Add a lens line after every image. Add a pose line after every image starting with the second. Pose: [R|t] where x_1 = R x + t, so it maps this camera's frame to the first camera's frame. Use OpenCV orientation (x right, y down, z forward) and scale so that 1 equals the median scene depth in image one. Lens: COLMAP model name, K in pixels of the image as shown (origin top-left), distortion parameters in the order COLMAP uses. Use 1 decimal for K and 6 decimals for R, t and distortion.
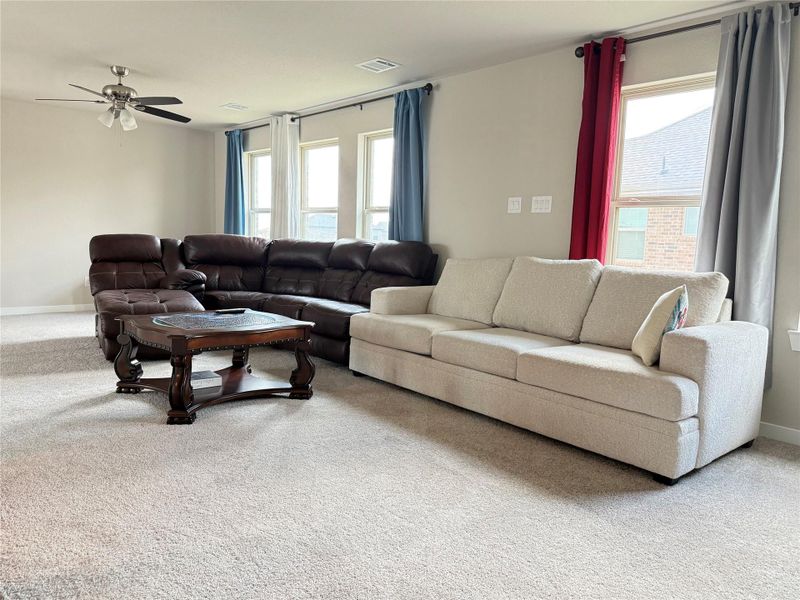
lens RADIAL K [[589.3, 0, 400.0], [0, 589.3, 300.0], [0, 0, 1]] dist [0.067483, -0.047819]
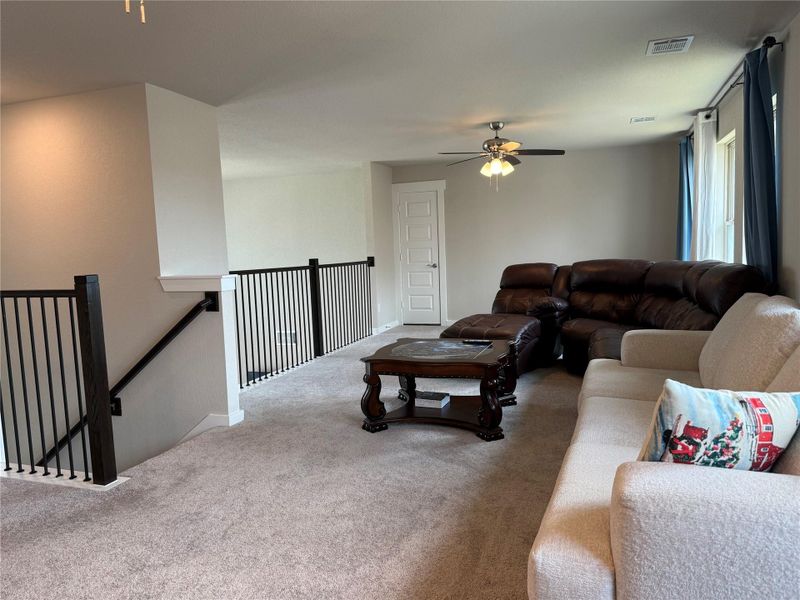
lens RADIAL K [[589.3, 0, 400.0], [0, 589.3, 300.0], [0, 0, 1]] dist [0.067483, -0.047819]
pose [[0.479331, 0.030532, -0.877103, 0.381688], [-0.044834, 0.998942, 0.010271, -0.040266], [0.876488, 0.034401, 0.480193, 0.247519]]
